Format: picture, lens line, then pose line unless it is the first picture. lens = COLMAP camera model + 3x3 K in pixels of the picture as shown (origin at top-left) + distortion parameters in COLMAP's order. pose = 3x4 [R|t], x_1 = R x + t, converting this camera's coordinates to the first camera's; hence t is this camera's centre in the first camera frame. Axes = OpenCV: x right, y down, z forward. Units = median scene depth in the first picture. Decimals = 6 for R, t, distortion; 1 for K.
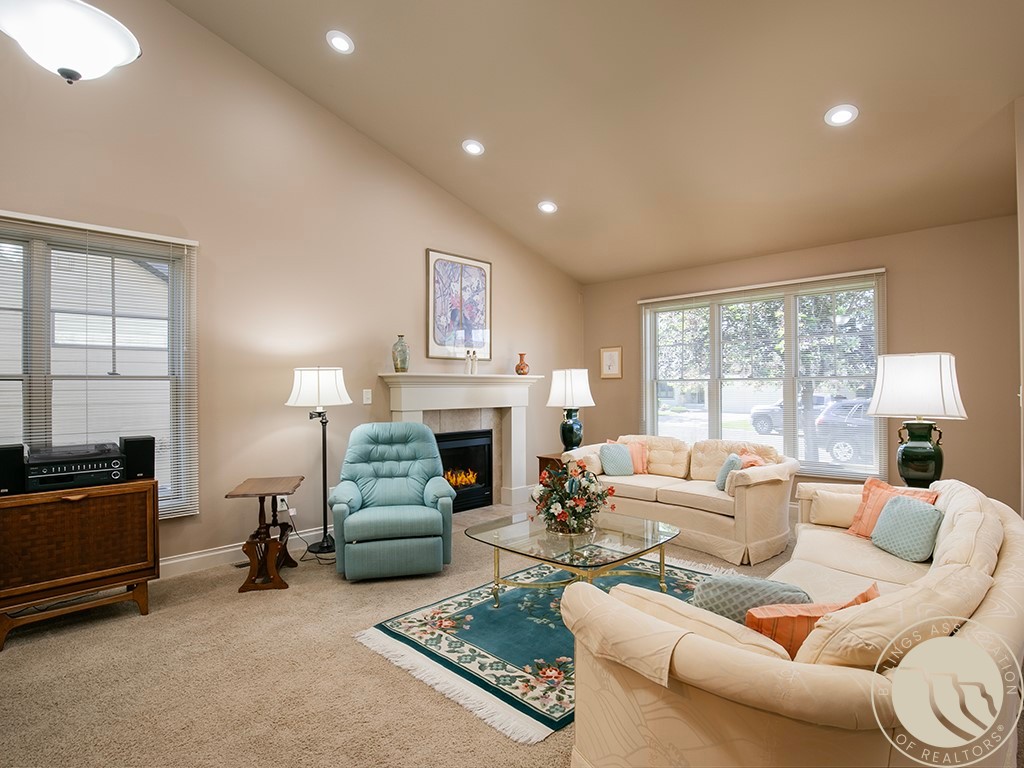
lens RADIAL K [[530.6, 0, 507.7], [0, 530.6, 384.3], [0, 0, 1]] dist [-0.031867, 0.005382]
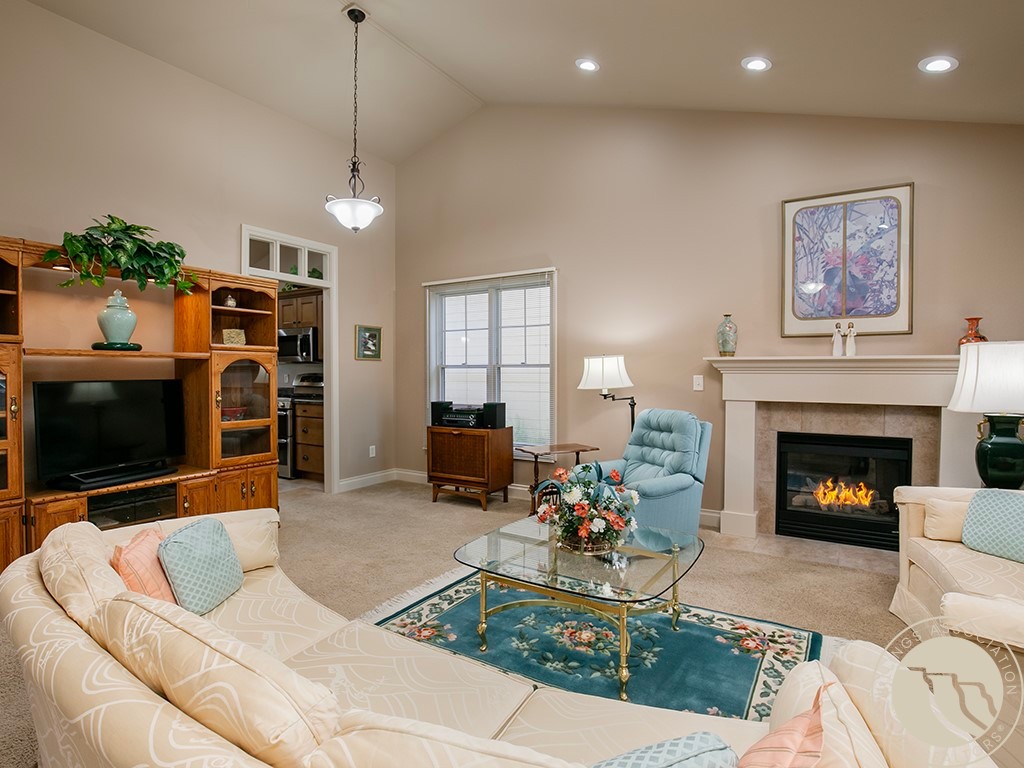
lens RADIAL K [[530.6, 0, 527.4], [0, 530.6, 381.5], [0, 0, 1]] dist [-0.031867, 0.005382]
pose [[0.220002, 0.023757, -0.975210, 0.768153], [0.003398, 0.999679, 0.025120, -0.004983], [0.975494, -0.008840, 0.219851, 0.619920]]
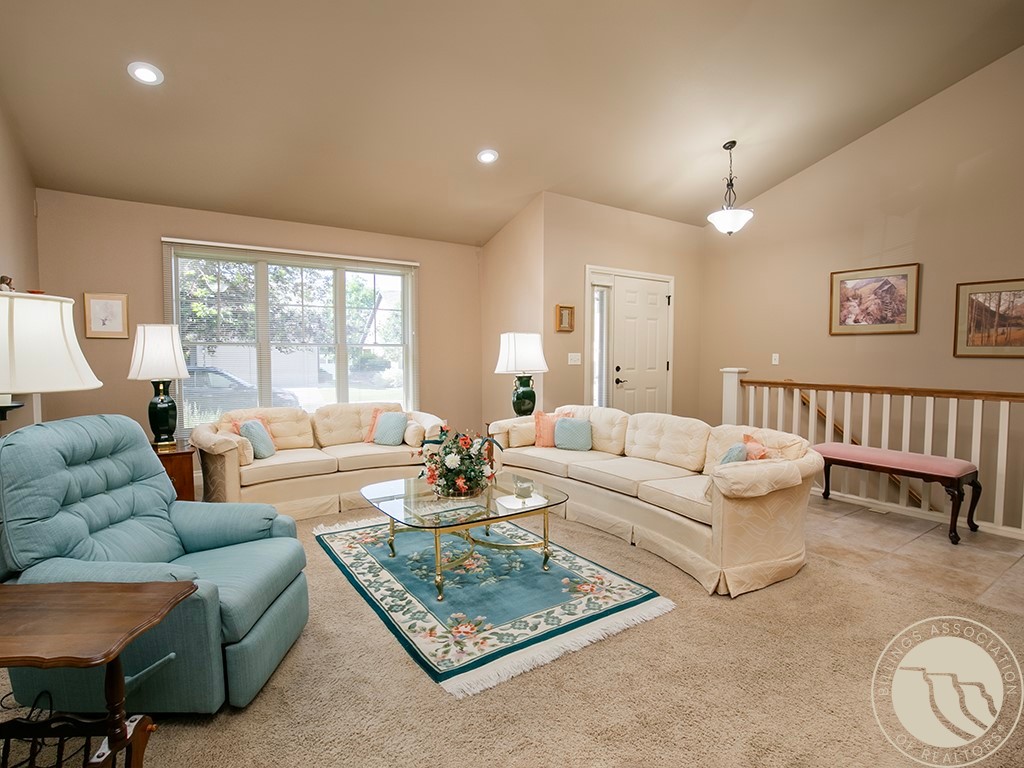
lens RADIAL K [[530.6, 0, 546.8], [0, 530.6, 384.0], [0, 0, 1]] dist [-0.031867, 0.005382]
pose [[0.159264, -0.047462, 0.986094, -0.704576], [-0.010430, 0.998707, 0.049753, 0.015744], [-0.987181, -0.018208, 0.158564, 0.579415]]
